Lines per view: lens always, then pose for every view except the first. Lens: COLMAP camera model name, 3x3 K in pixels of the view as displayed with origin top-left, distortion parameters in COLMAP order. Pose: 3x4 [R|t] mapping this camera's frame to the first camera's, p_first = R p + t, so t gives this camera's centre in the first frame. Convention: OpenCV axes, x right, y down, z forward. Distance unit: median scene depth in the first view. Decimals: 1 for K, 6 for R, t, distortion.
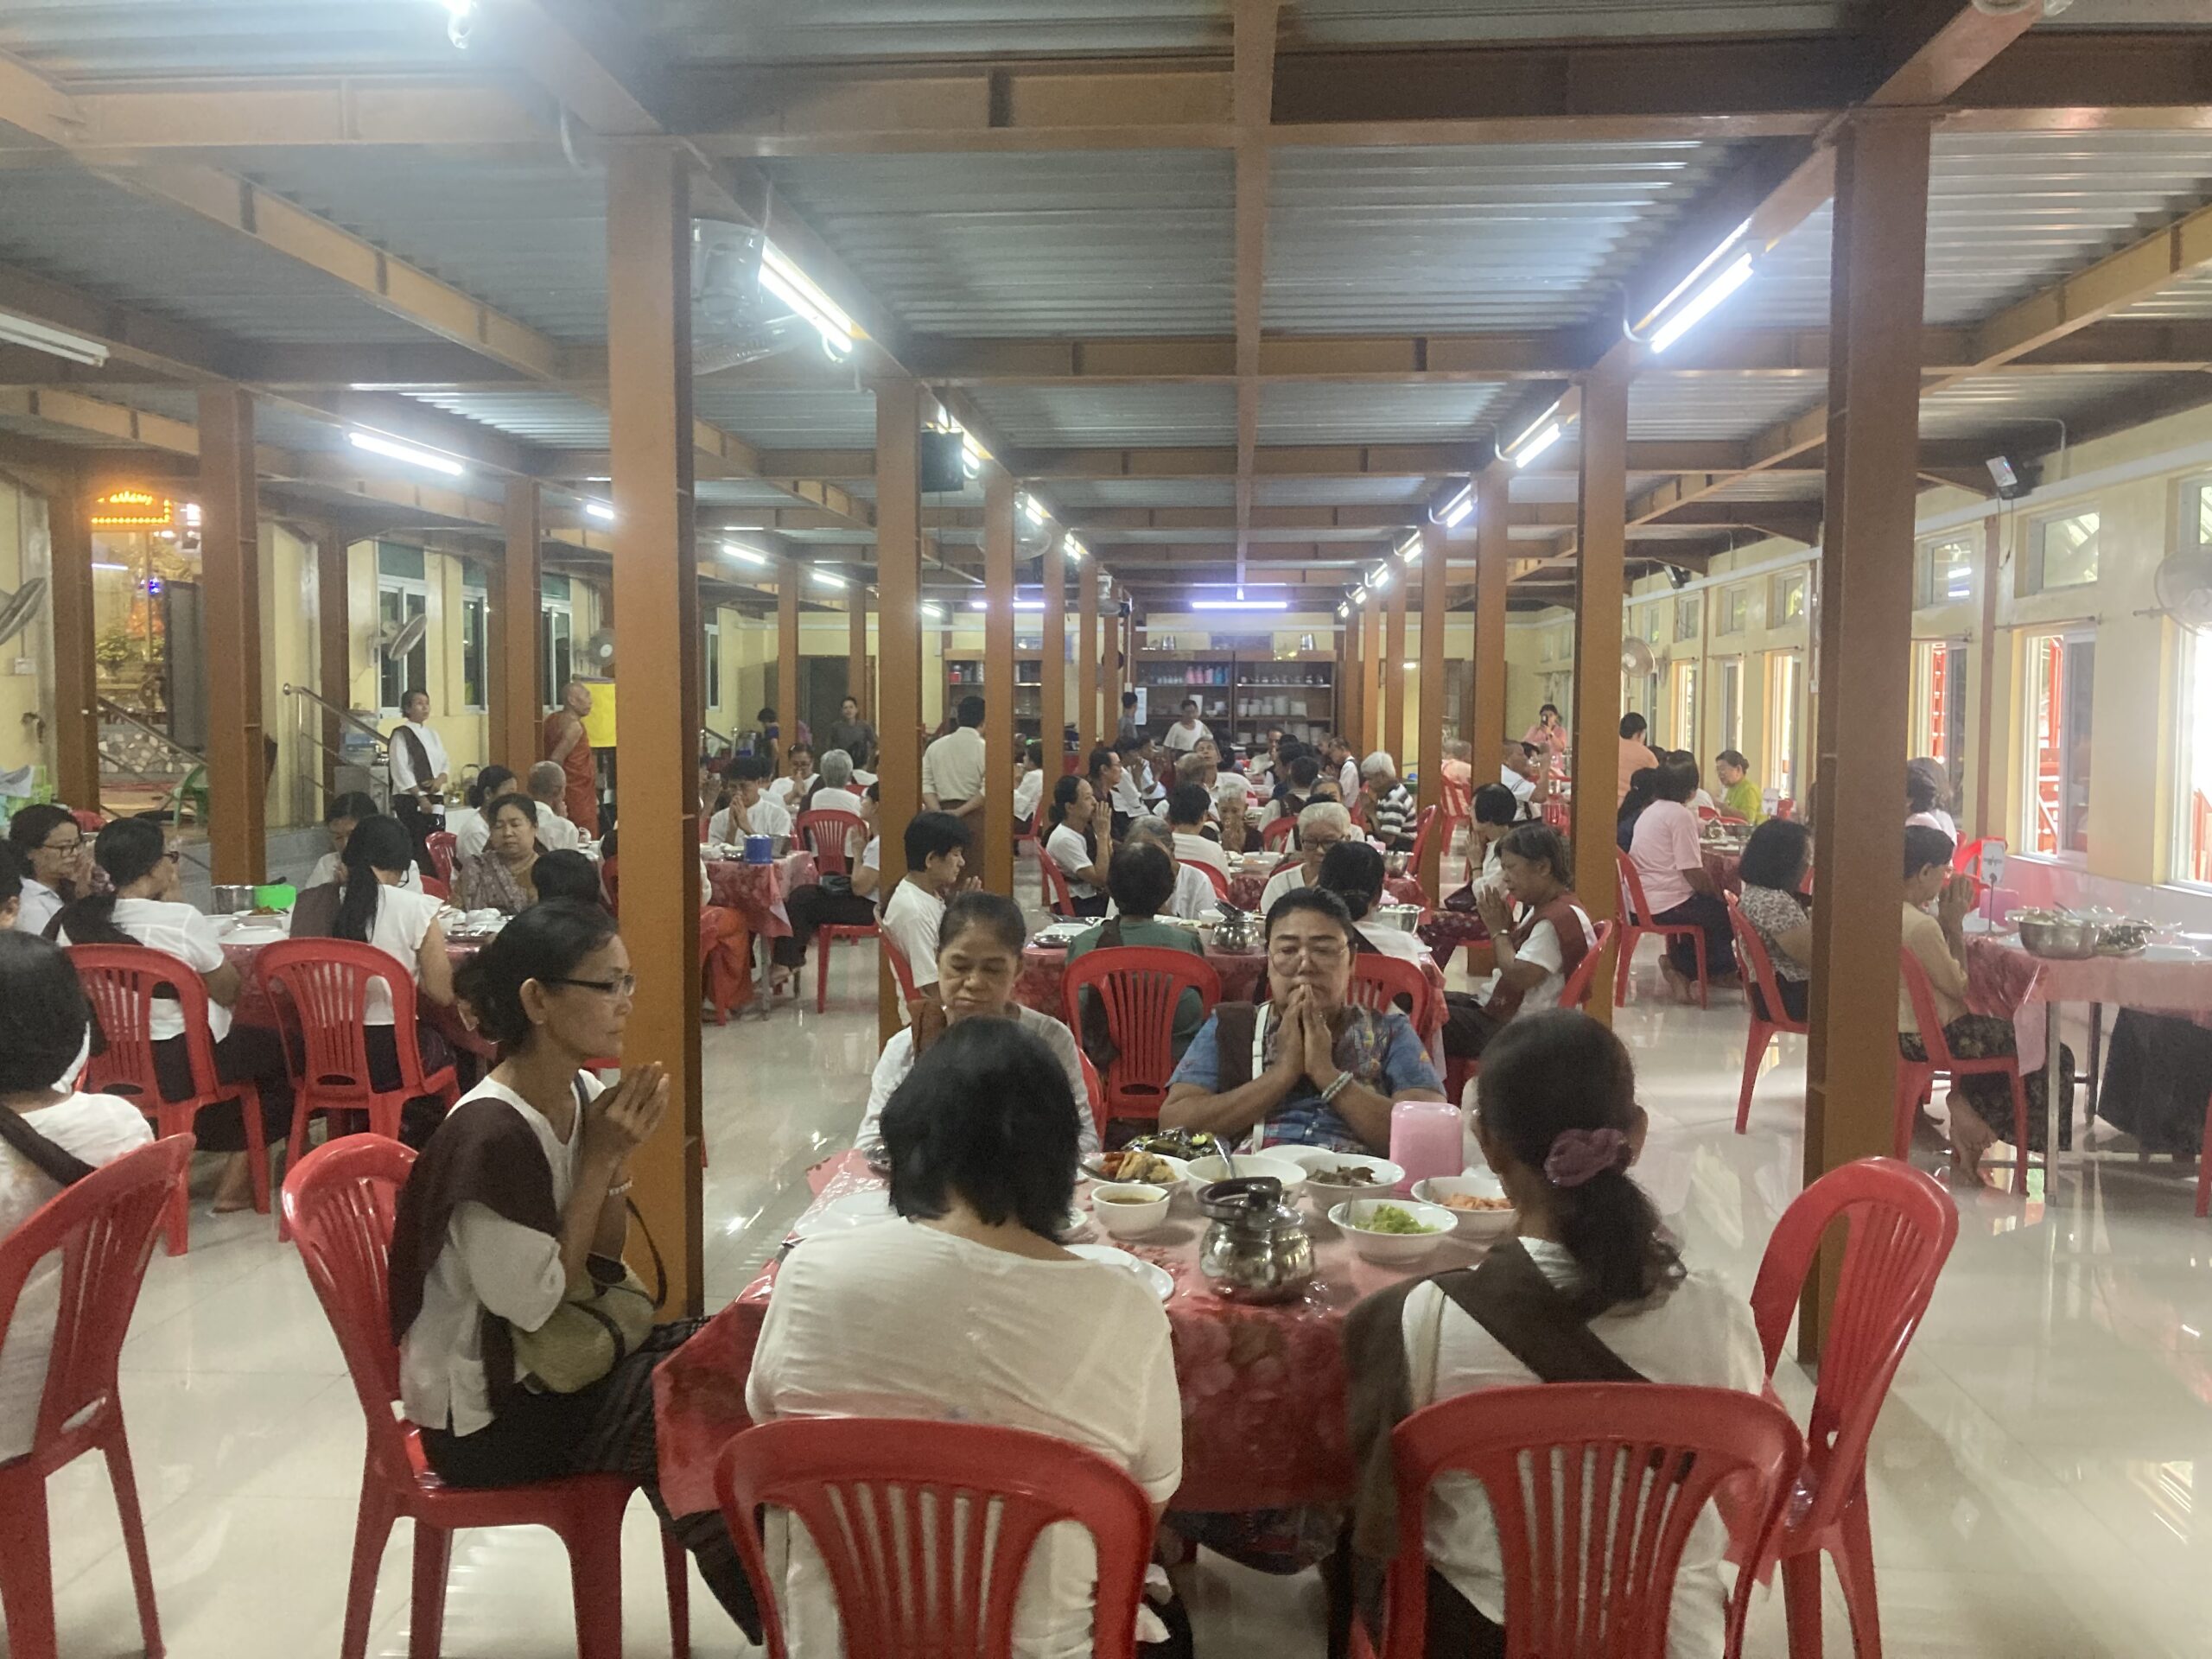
lens RADIAL K [[1826.7, 0, 1125.8], [0, 1826.7, 819.8], [0, 0, 1]] dist [0.019395, -0.004557]
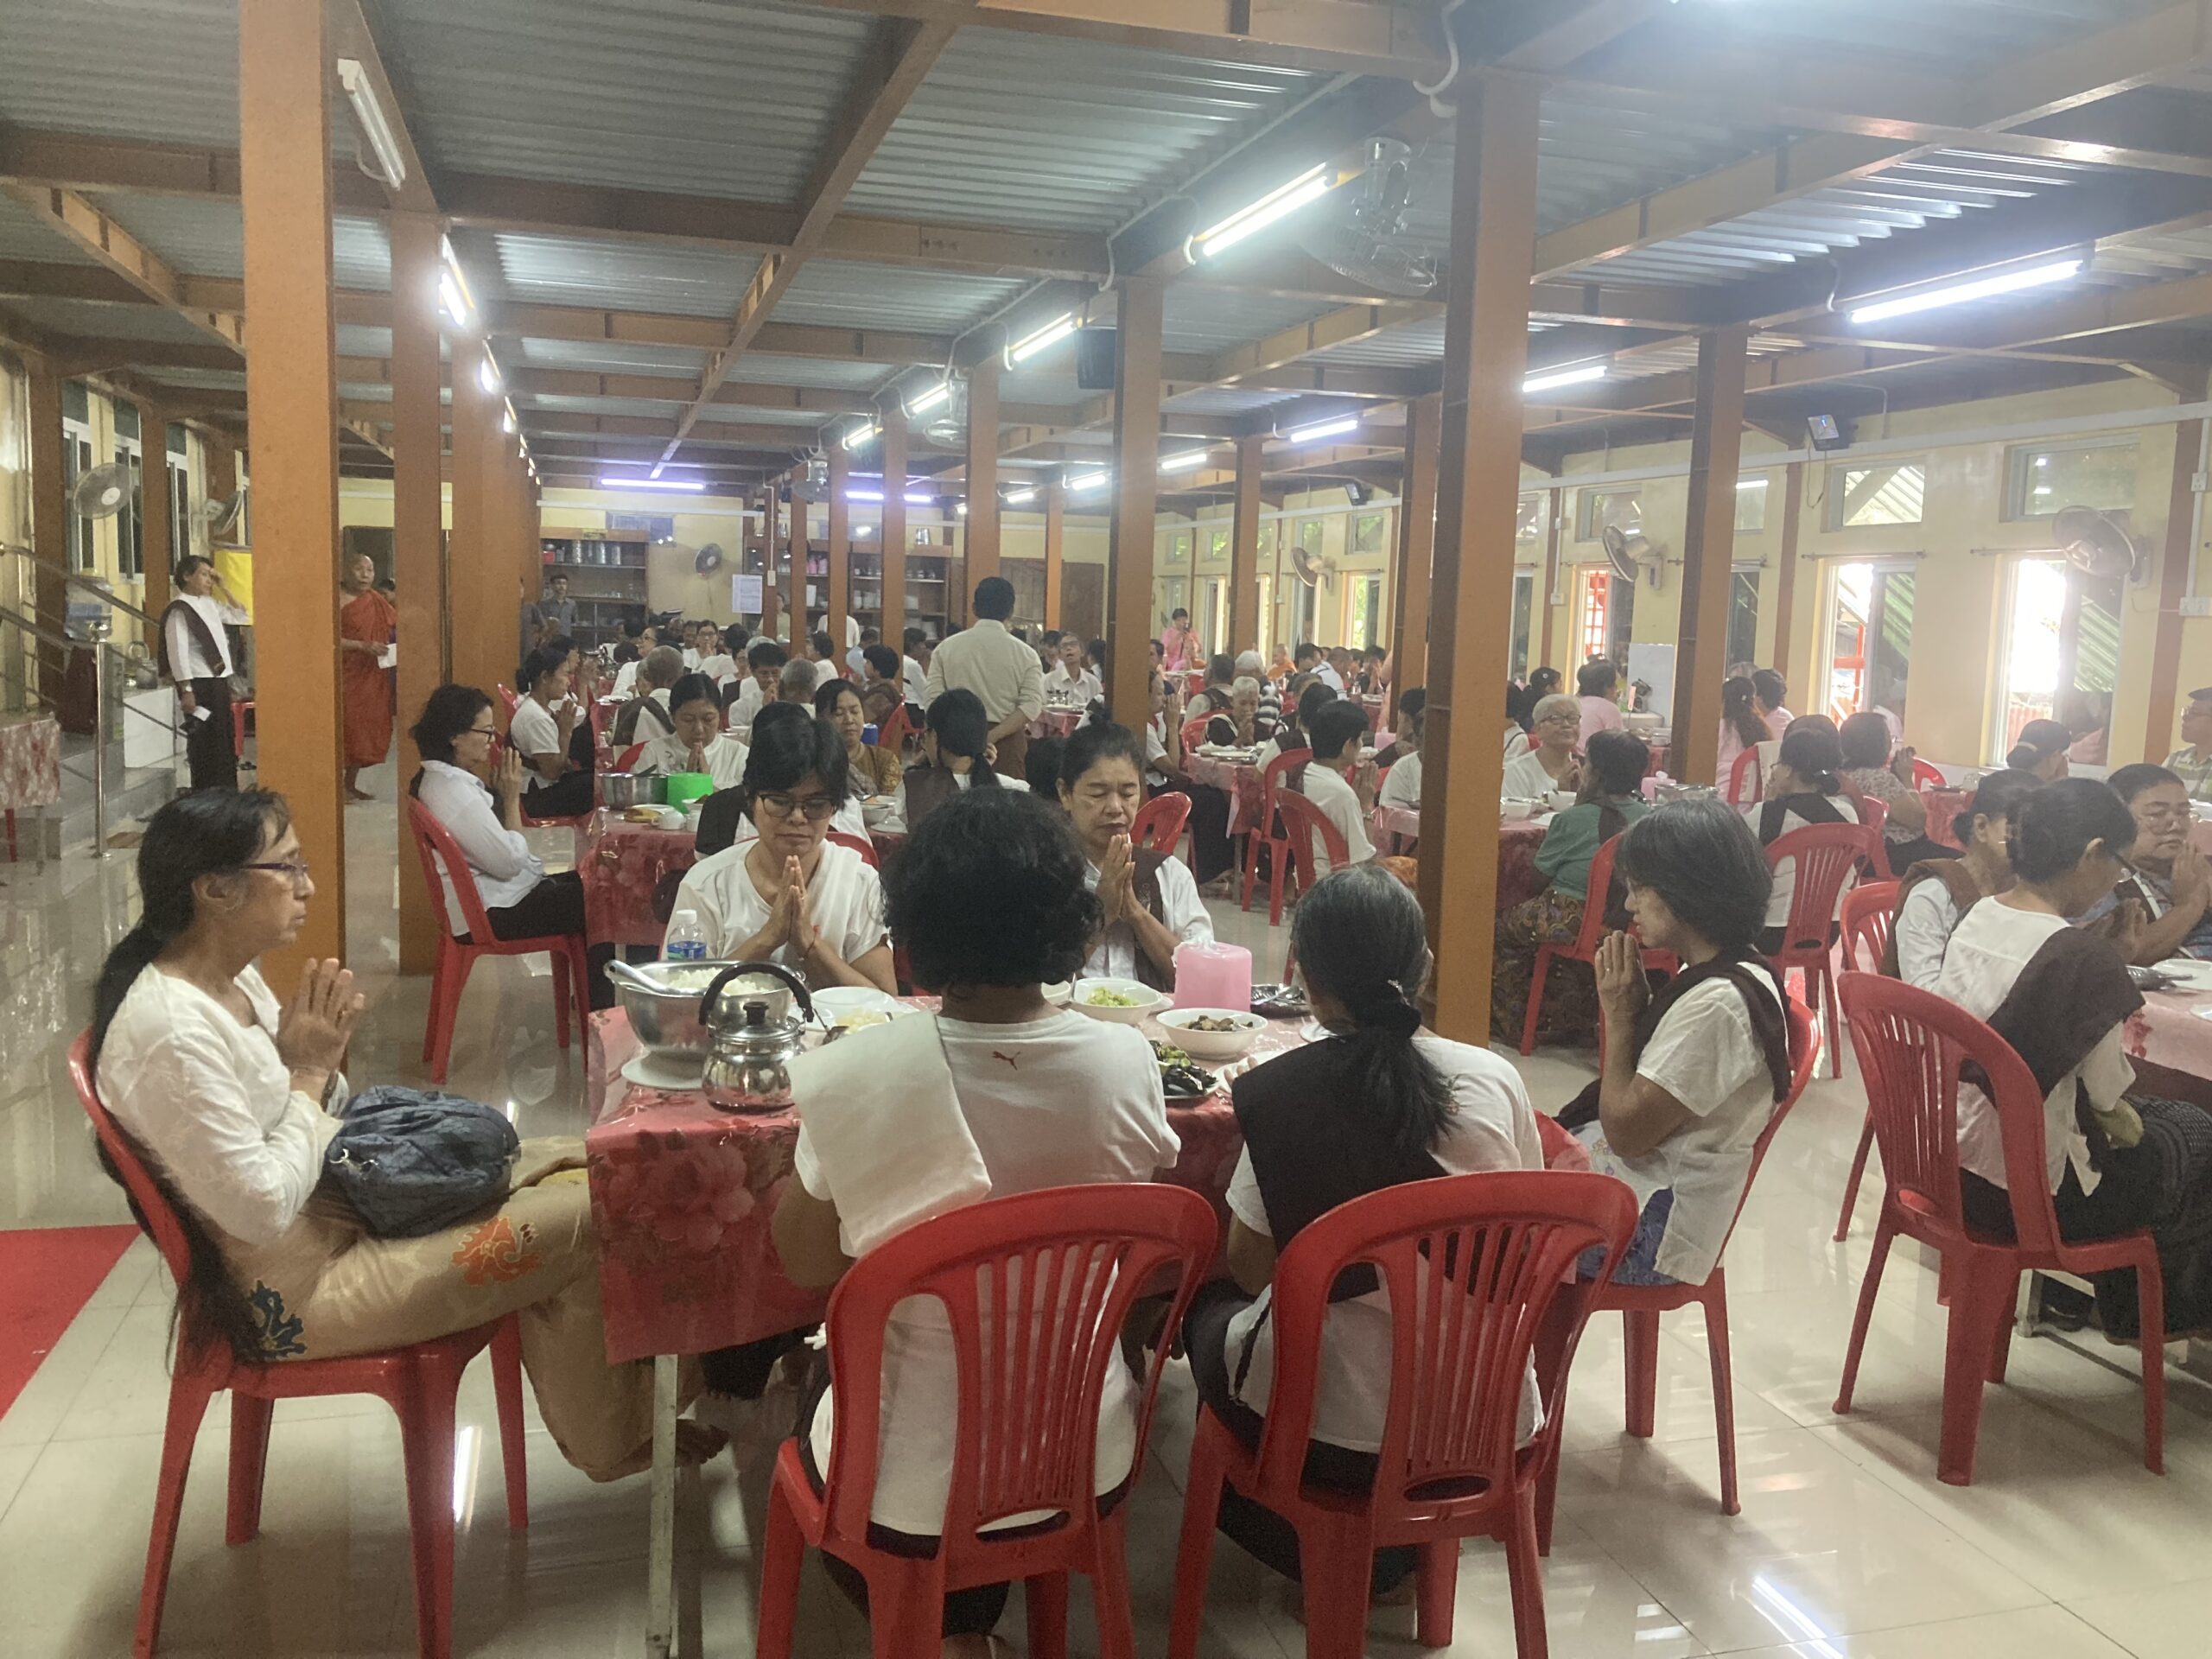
lens RADIAL K [[1826.7, 0, 1106.1], [0, 1826.7, 844.0], [0, 0, 1]] dist [0.019395, -0.004557]
pose [[0.951825, -0.012752, 0.306375, -0.189689], [-0.009521, 0.997424, 0.071094, 0.000829], [-0.306493, -0.070586, 0.949252, -0.008605]]
